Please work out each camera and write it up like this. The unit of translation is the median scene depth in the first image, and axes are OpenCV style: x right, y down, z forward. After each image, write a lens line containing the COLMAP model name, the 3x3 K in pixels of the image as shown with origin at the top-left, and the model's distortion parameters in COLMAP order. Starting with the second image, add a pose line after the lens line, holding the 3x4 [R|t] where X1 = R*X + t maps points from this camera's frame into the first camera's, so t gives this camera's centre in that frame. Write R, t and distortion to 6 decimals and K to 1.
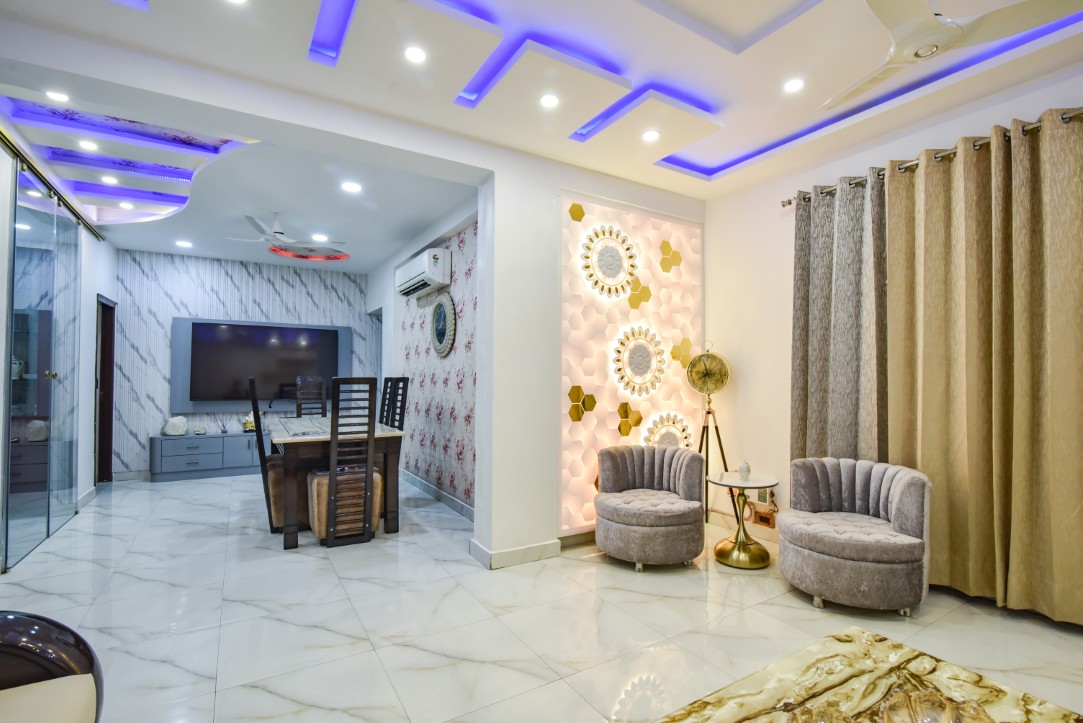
lens RADIAL K [[497.9, 0, 539.1], [0, 497.9, 365.0], [0, 0, 1]] dist [-0.017317, -0.000391]
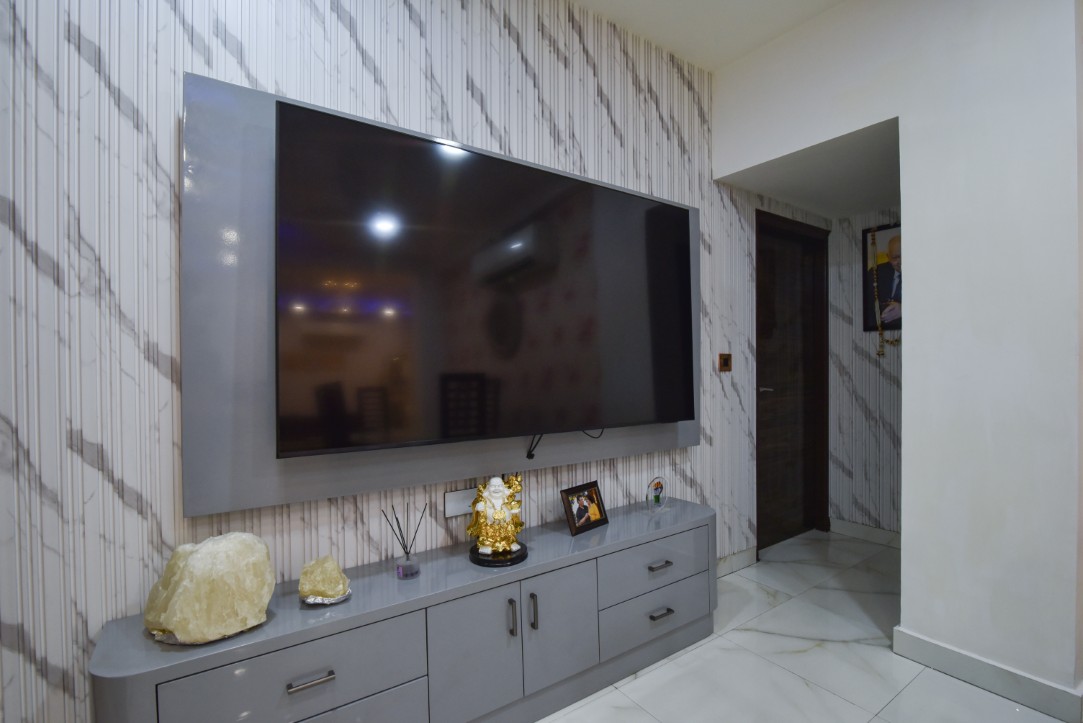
lens RADIAL K [[497.9, 0, 539.1], [0, 497.9, 365.0], [0, 0, 1]] dist [-0.017317, -0.000391]
pose [[0.998370, -0.015147, 0.055021, -0.581438], [0.013967, 0.999665, 0.021770, 0.027171], [-0.055332, -0.020966, 0.998248, 0.747600]]
